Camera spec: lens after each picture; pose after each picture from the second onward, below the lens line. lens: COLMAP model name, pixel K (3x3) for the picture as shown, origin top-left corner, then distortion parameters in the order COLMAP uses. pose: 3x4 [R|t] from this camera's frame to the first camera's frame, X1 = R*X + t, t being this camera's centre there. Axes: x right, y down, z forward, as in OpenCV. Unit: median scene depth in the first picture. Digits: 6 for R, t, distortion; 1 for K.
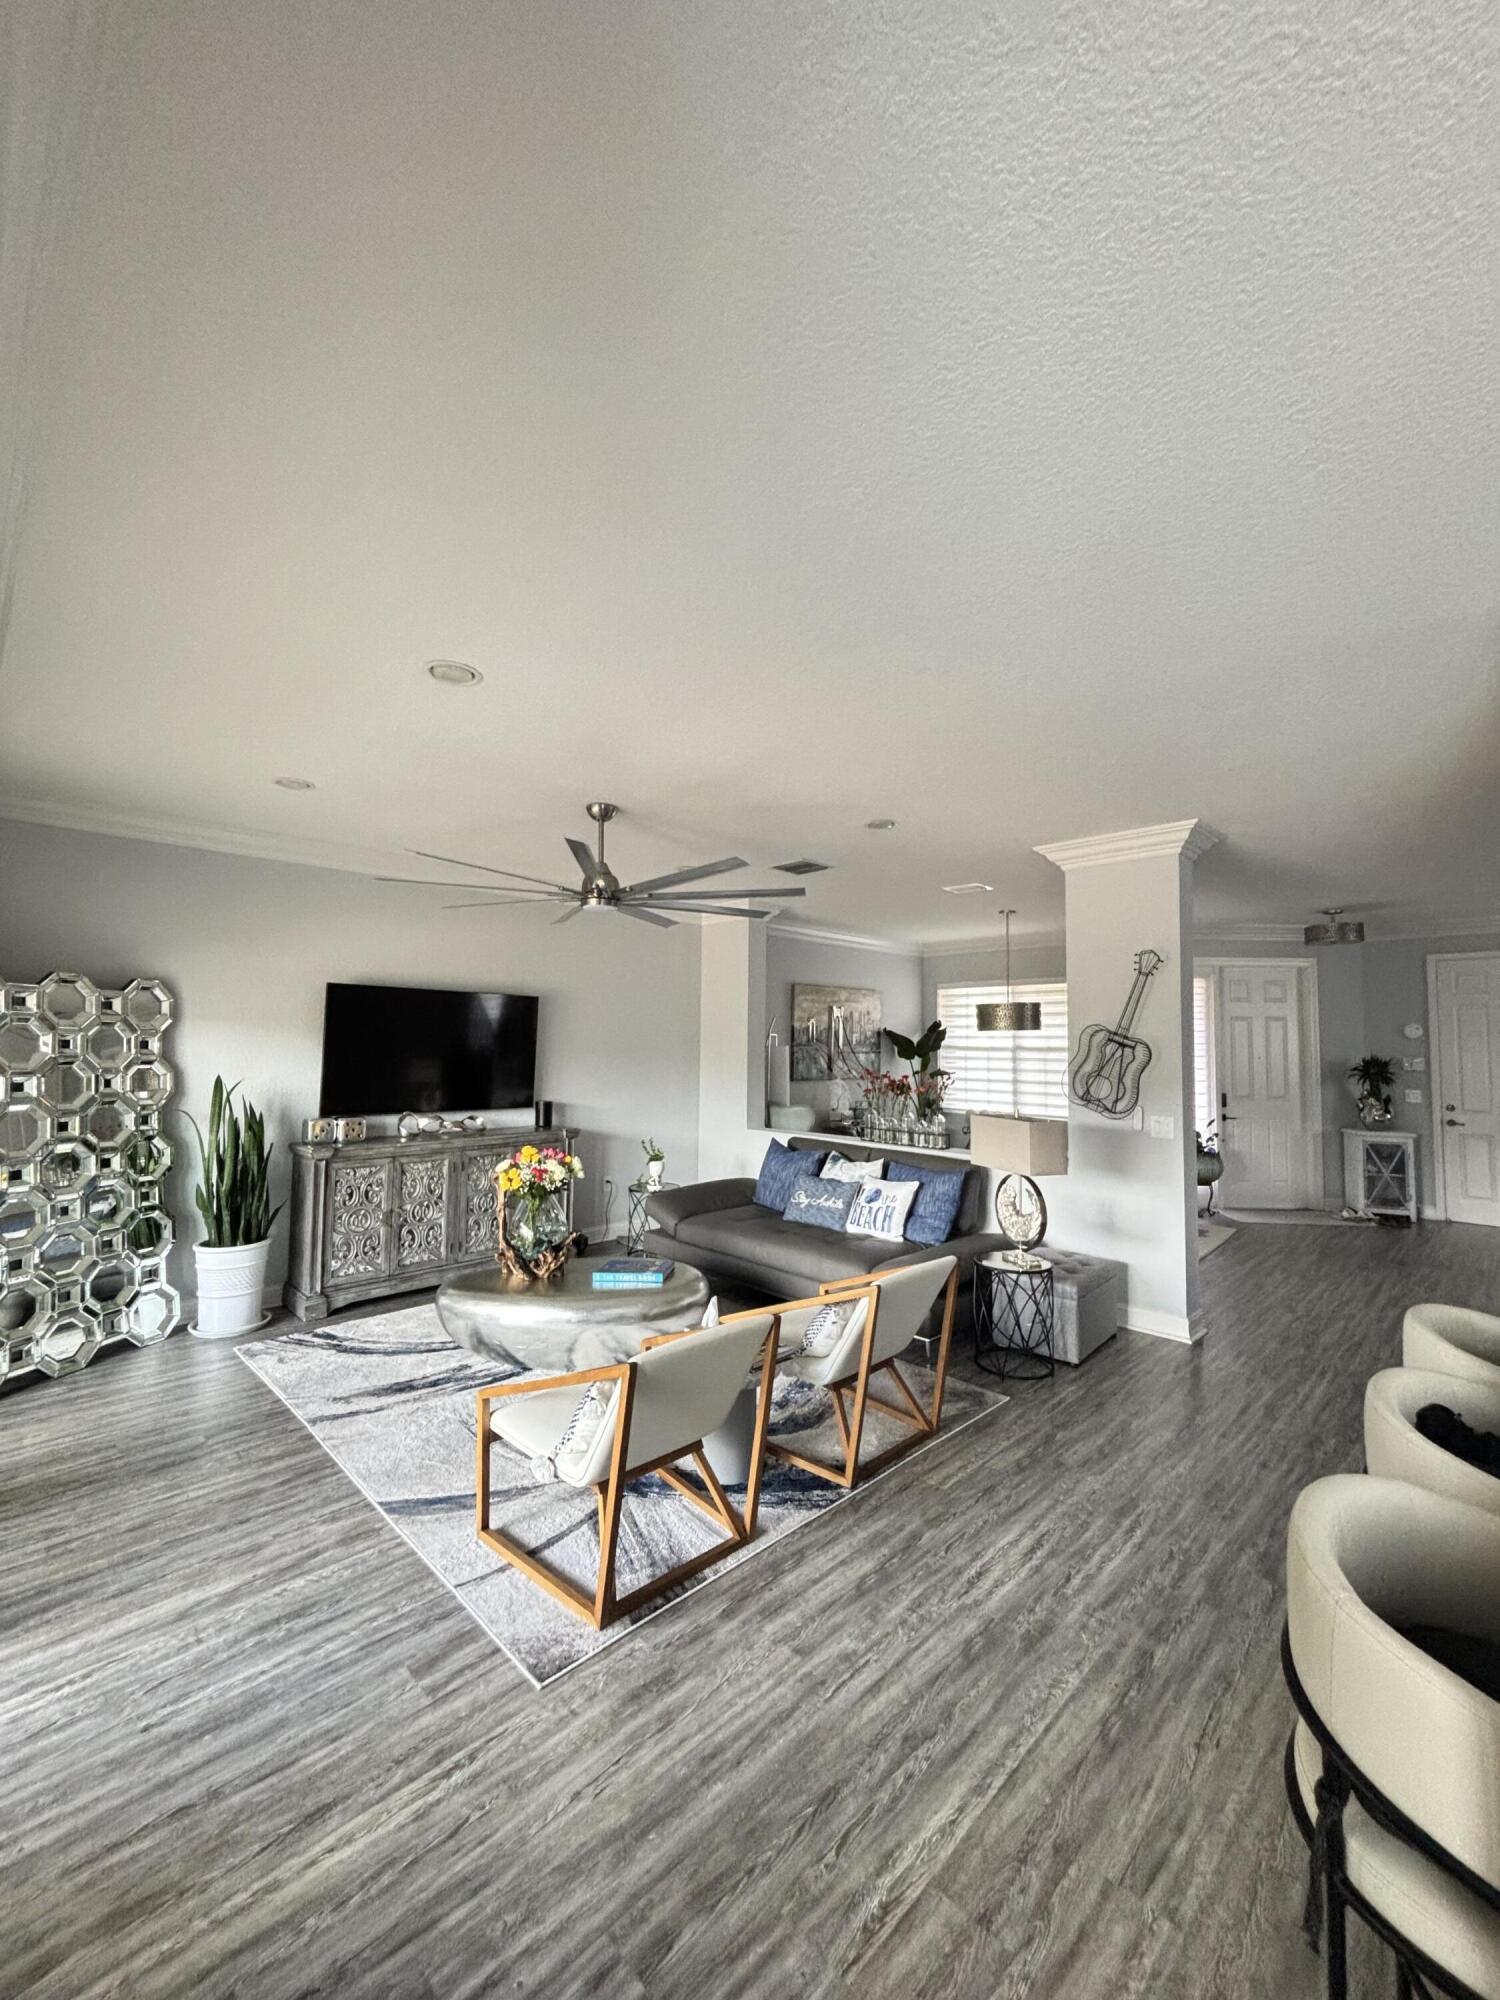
lens RADIAL K [[811.4, 0, 751.4], [0, 811.4, 993.9], [0, 0, 1]] dist [0.003977, -0.001158]
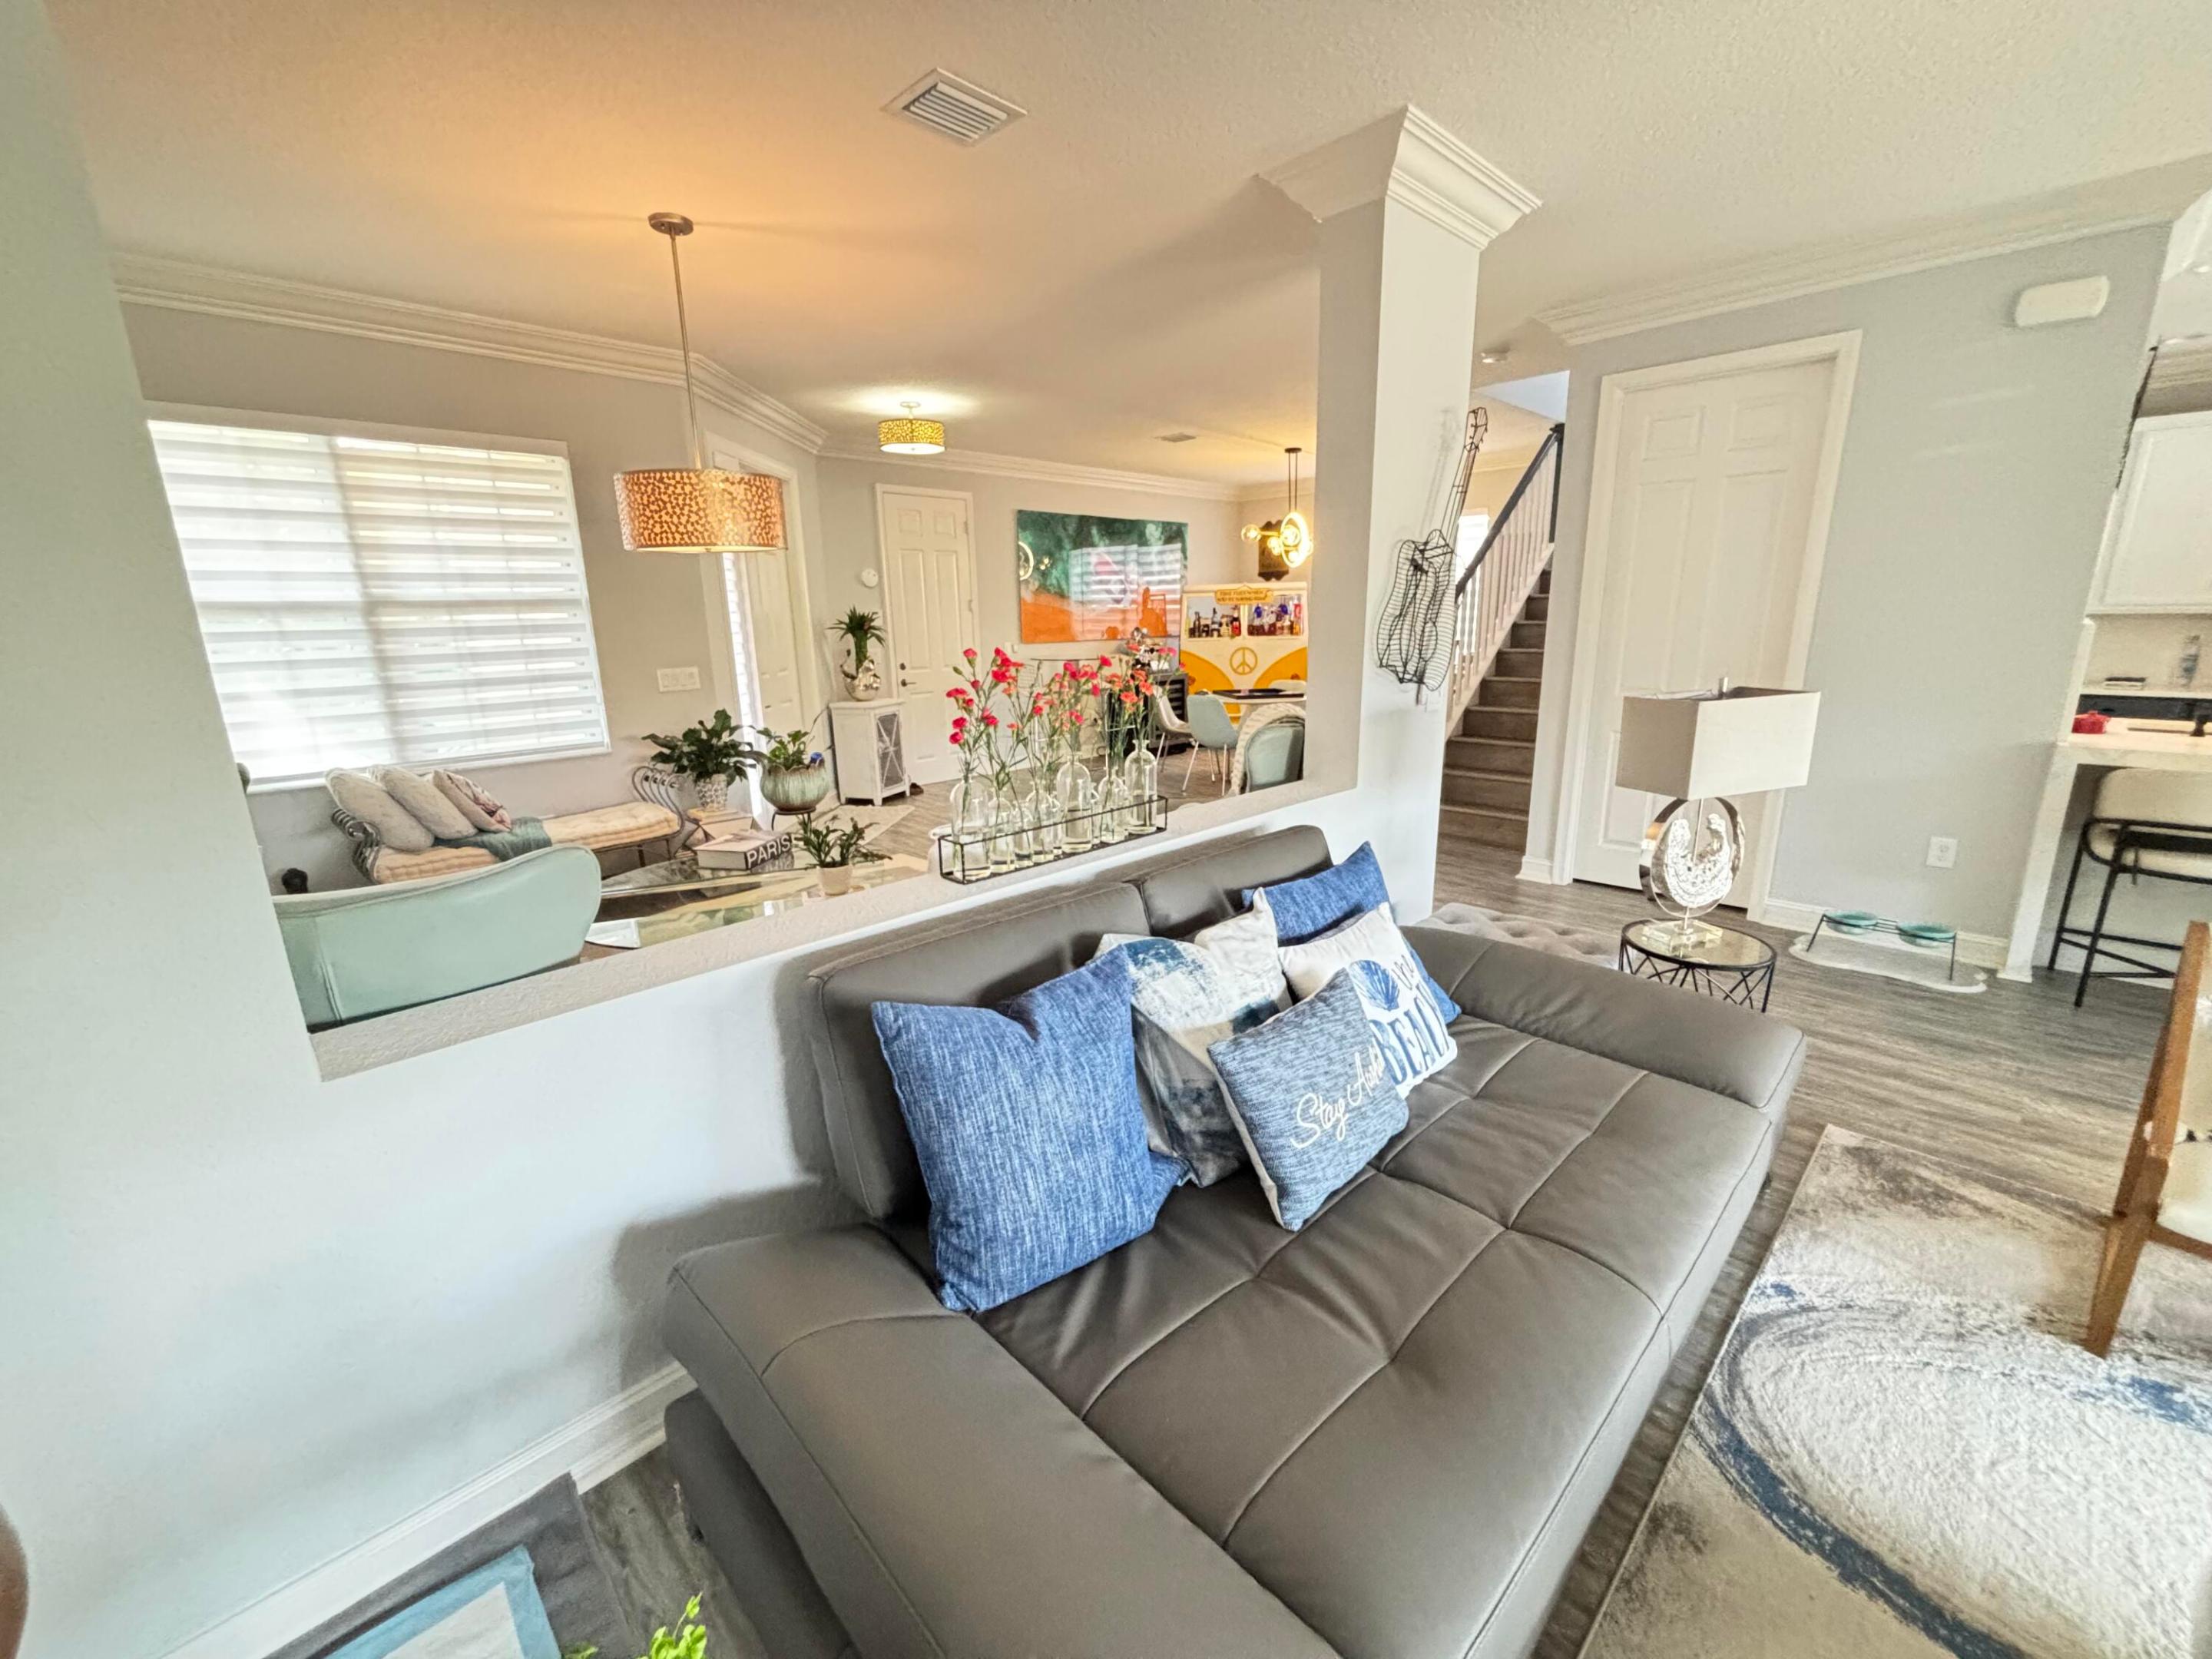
lens RADIAL K [[897.4, 0, 1093.5], [0, 897.4, 823.1], [0, 0, 1]] dist [0.003977, -0.001158]
pose [[0.046664, -0.234778, 0.970928, -0.266884], [-0.028600, 0.971275, 0.236236, 0.121530], [-0.998501, -0.038793, 0.038609, 1.347948]]
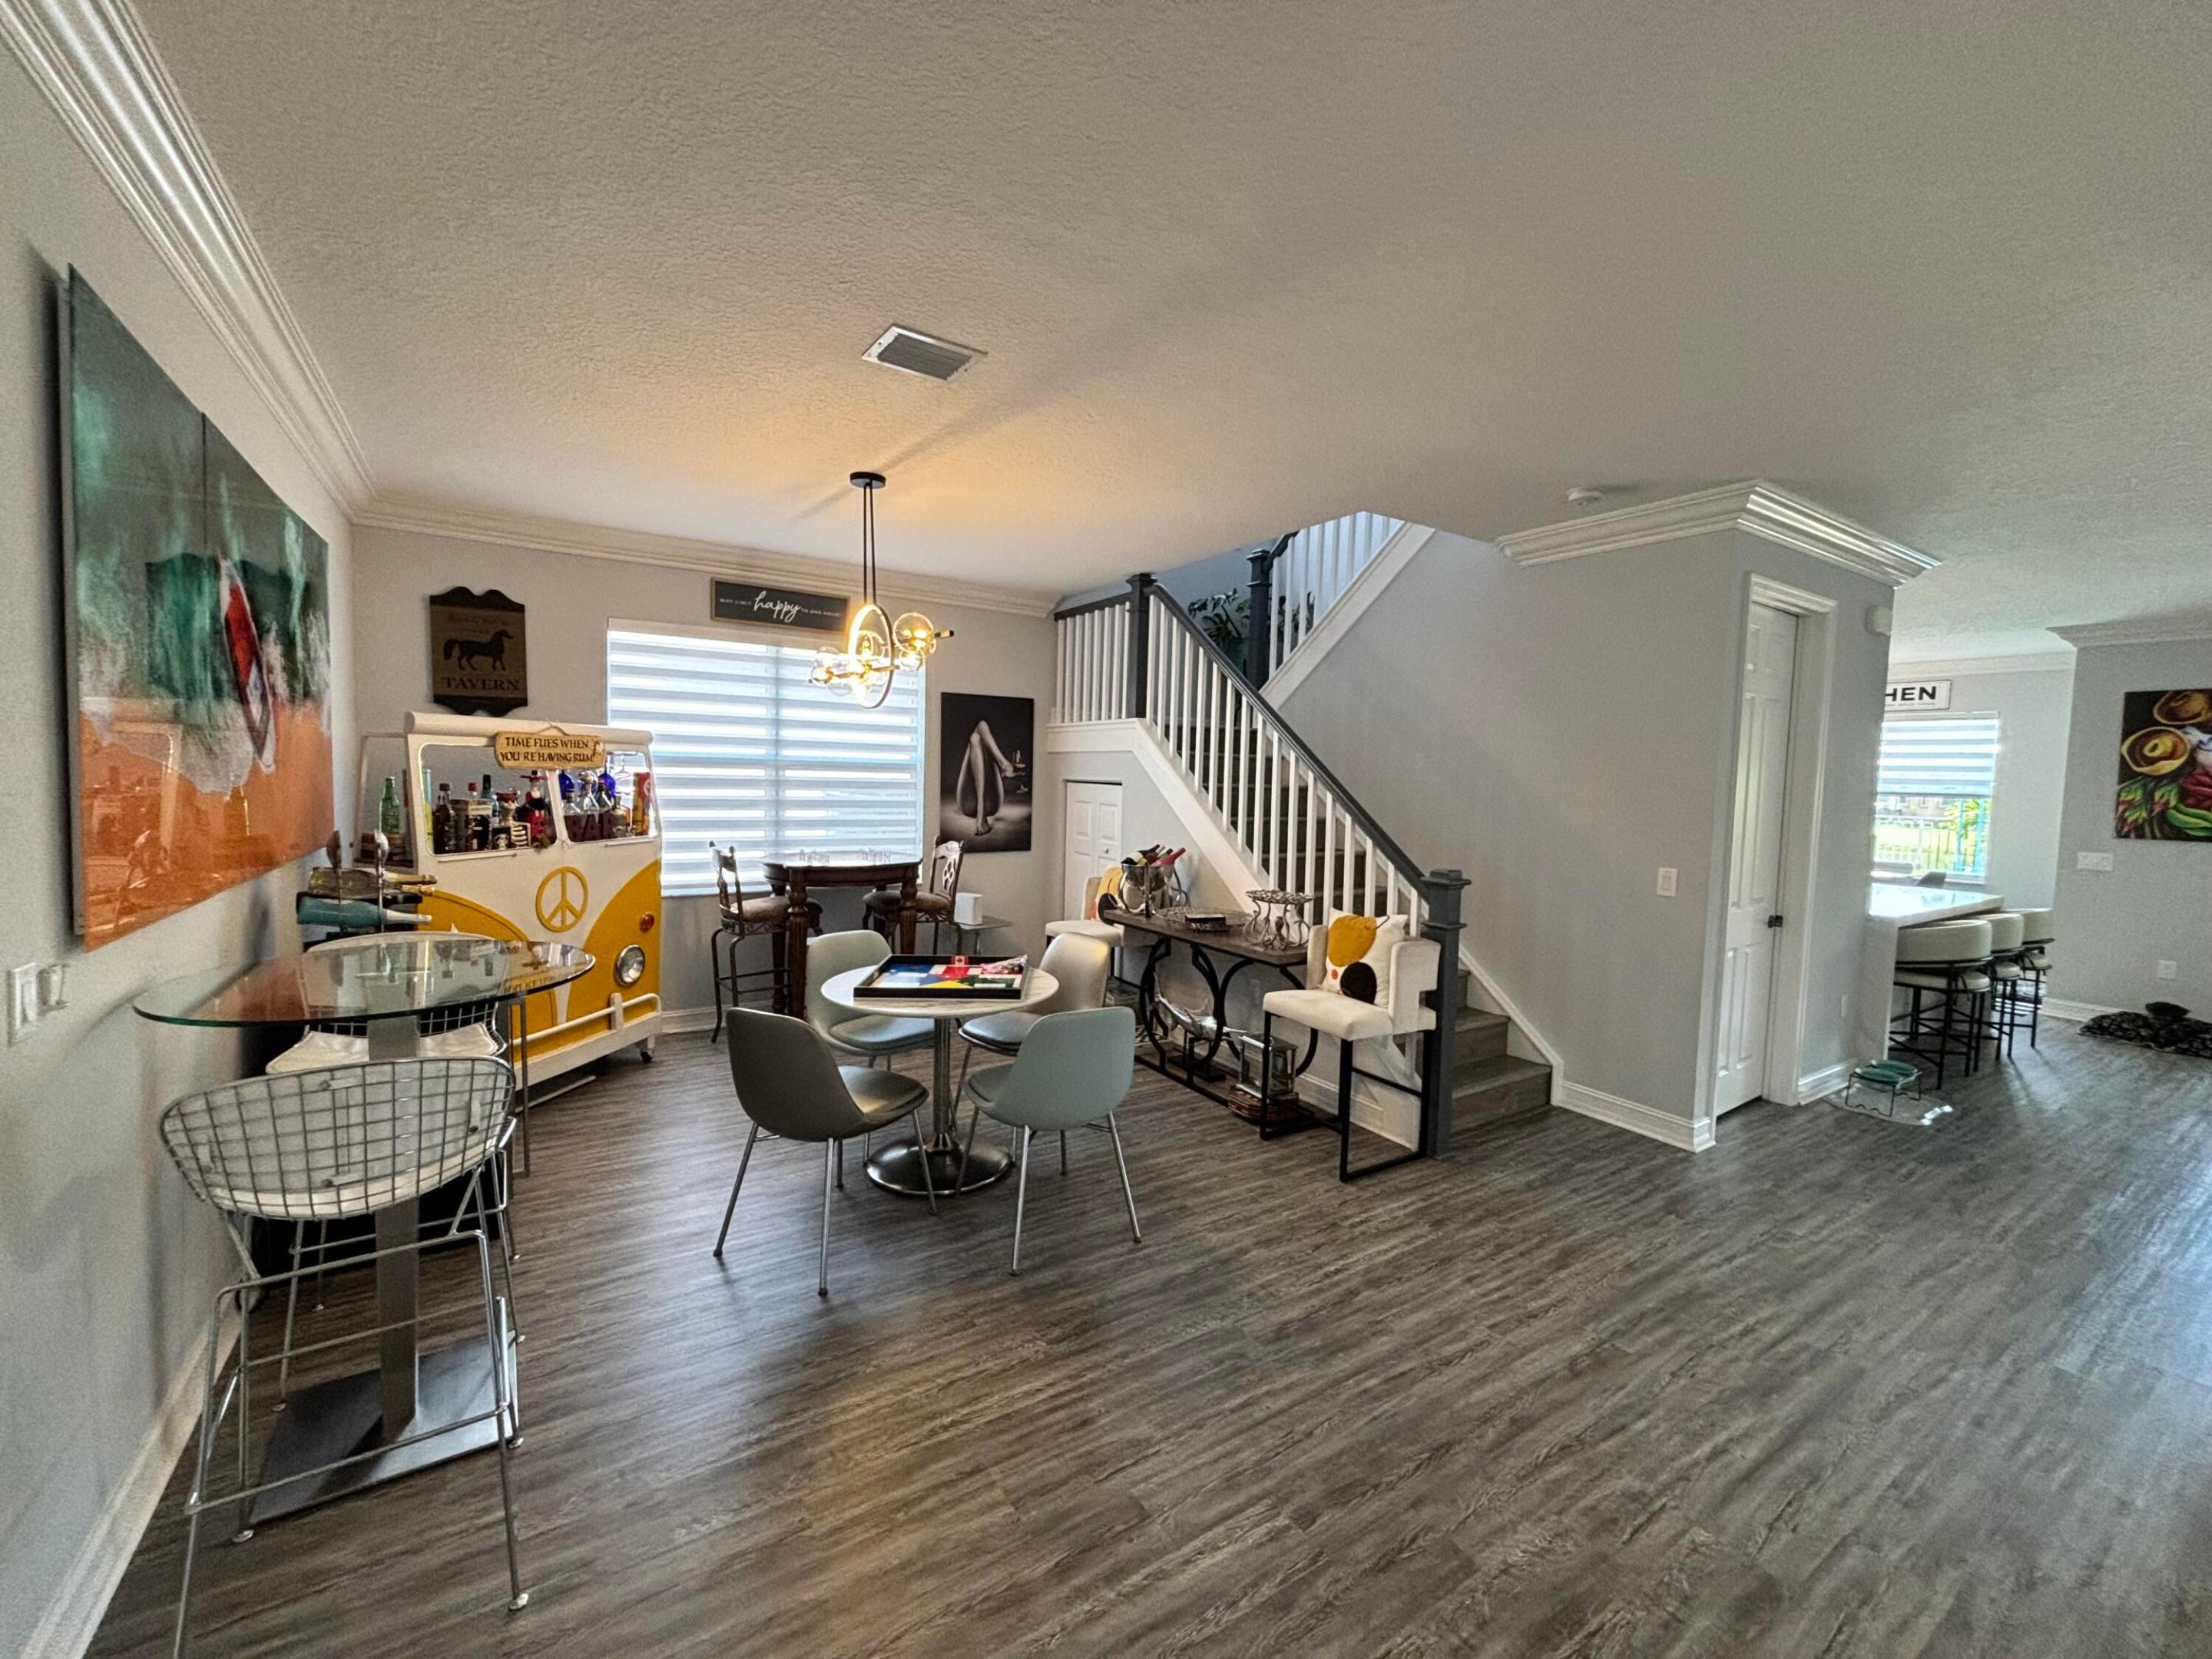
lens RADIAL K [[897.4, 0, 1105.5], [0, 897.4, 816.8], [0, 0, 1]] dist [0.003977, -0.001158]
pose [[-0.971898, -0.052476, 0.229480, 1.293061], [-0.055057, 0.998471, -0.004855, 0.130469], [-0.228874, -0.017354, -0.973301, 1.909984]]
